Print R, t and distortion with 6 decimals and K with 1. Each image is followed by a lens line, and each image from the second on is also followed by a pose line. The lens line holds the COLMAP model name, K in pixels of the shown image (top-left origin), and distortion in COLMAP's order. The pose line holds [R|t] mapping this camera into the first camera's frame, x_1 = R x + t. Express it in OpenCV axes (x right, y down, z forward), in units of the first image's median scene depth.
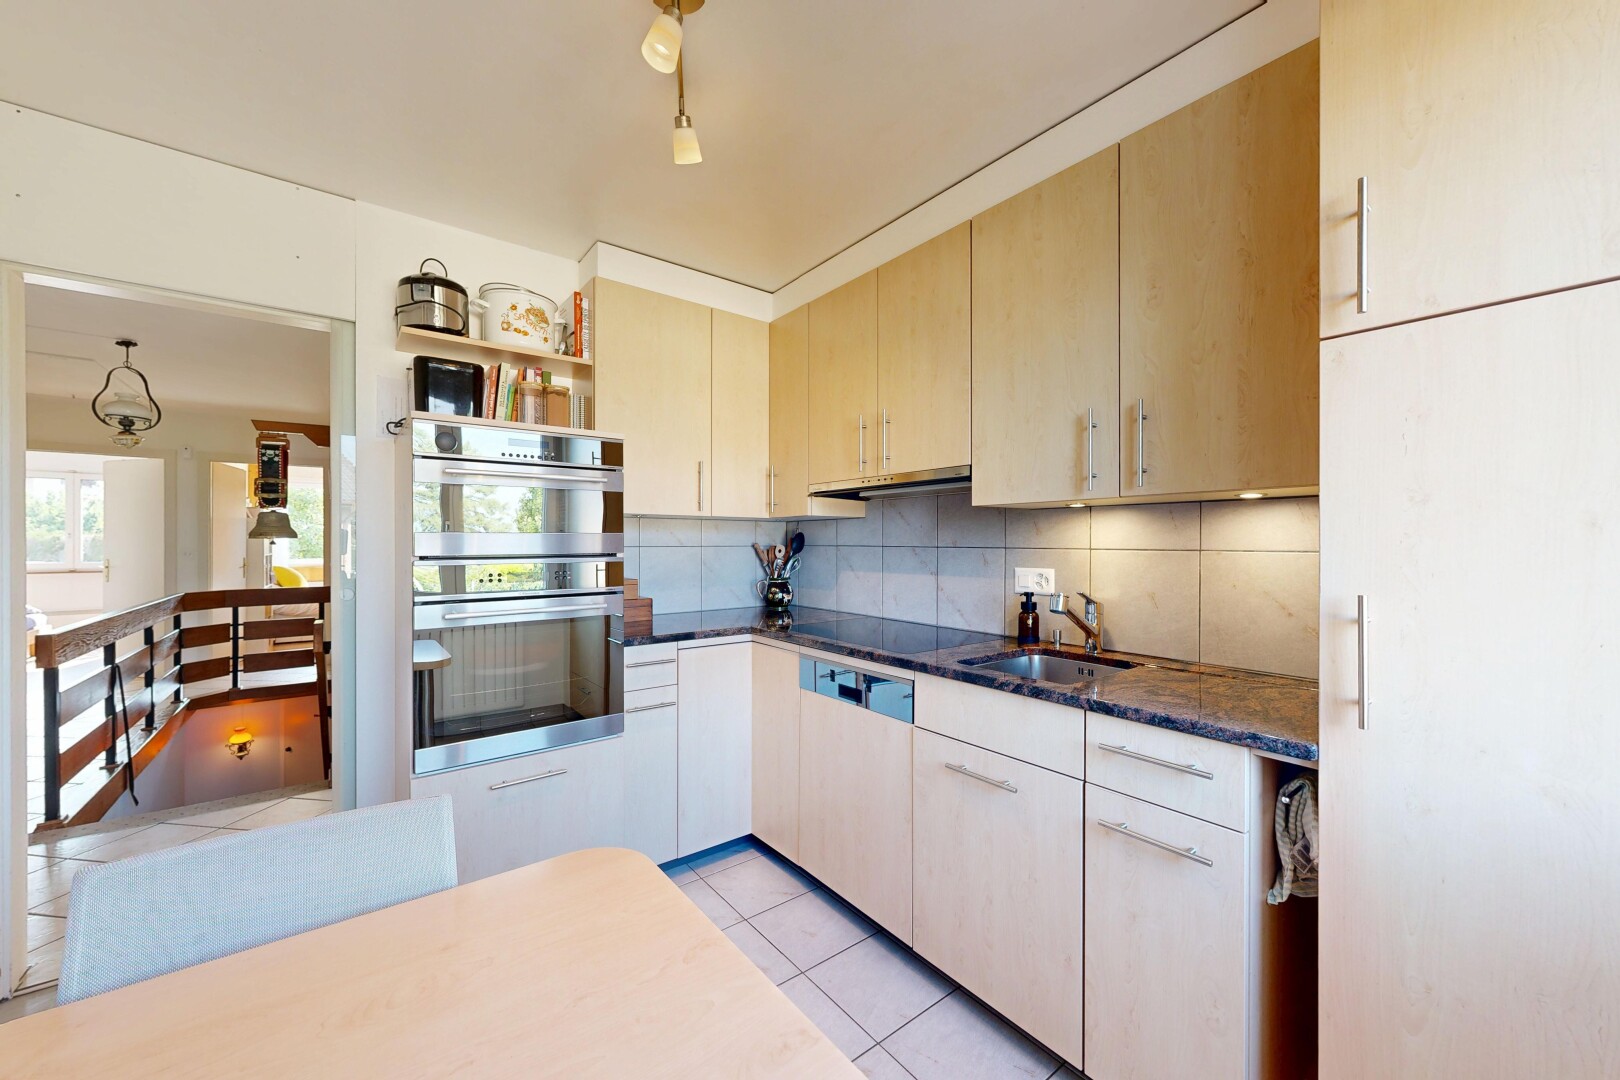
lens RADIAL K [[613.7, 0, 808.8], [0, 613.7, 540.2], [0, 0, 1]] dist [-0.002473, 0.000000]
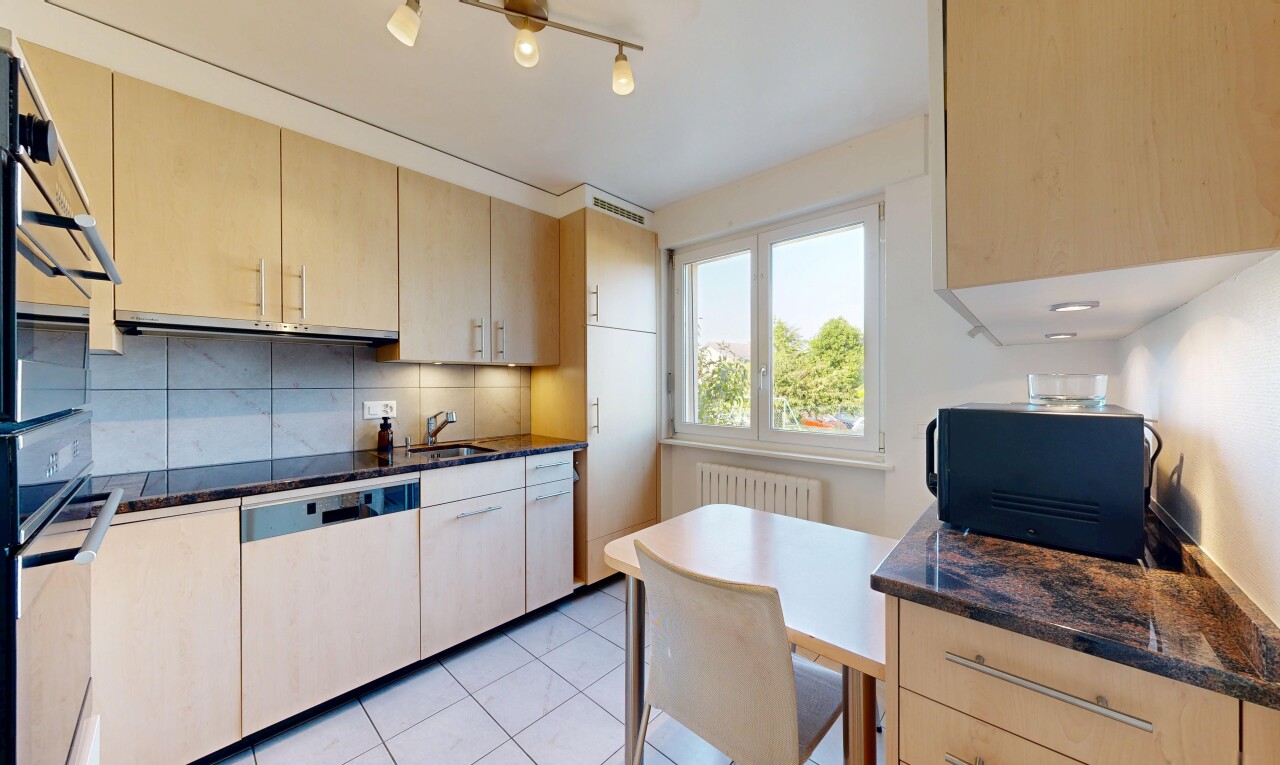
lens RADIAL K [[432.2, 0, 638.8], [0, 432.2, 383.5], [0, 0, 1]] dist [0.000151, -0.000023]
pose [[-0.171853, -0.000325, 0.985123, -0.820958], [0.000285, 1.000000, 0.000380, 0.001636], [-0.985123, 0.000346, -0.171853, 0.575212]]
